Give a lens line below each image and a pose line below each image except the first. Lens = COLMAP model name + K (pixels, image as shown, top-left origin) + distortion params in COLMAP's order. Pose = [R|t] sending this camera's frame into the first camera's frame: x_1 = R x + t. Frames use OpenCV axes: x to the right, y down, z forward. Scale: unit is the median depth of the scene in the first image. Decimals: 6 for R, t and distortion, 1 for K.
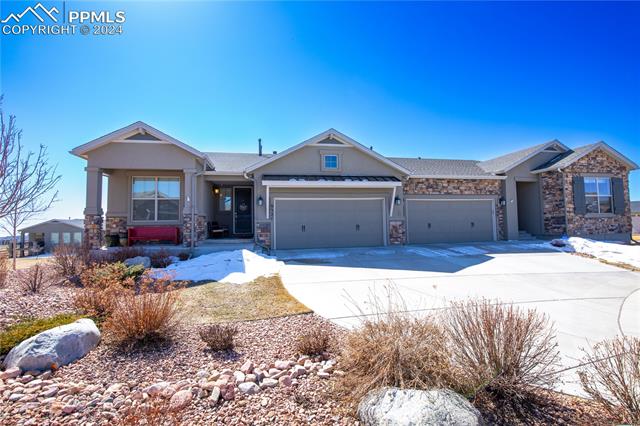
lens RADIAL K [[301.0, 0, 320.0], [0, 301.0, 208.8], [0, 0, 1]] dist [0.023482, 0.000730]
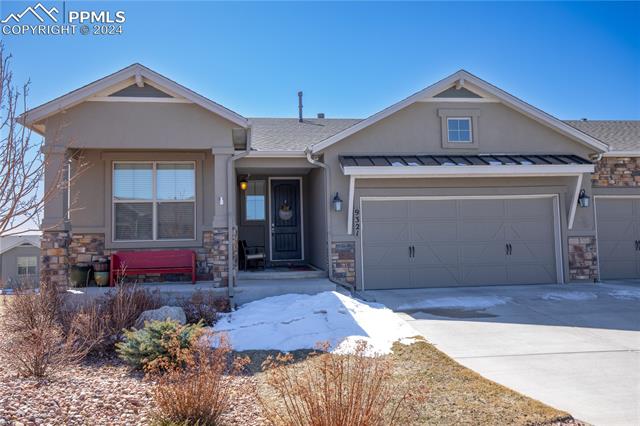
lens RADIAL K [[526.5, 0, 320.1], [0, 526.5, 213.4], [0, 0, 1]] dist [0.078267, -0.002623]
pose [[0.999419, -0.009375, -0.032754, -0.197165], [0.009407, 0.999955, 0.000838, -0.007737], [0.032745, -0.001146, 0.999463, 0.022930]]
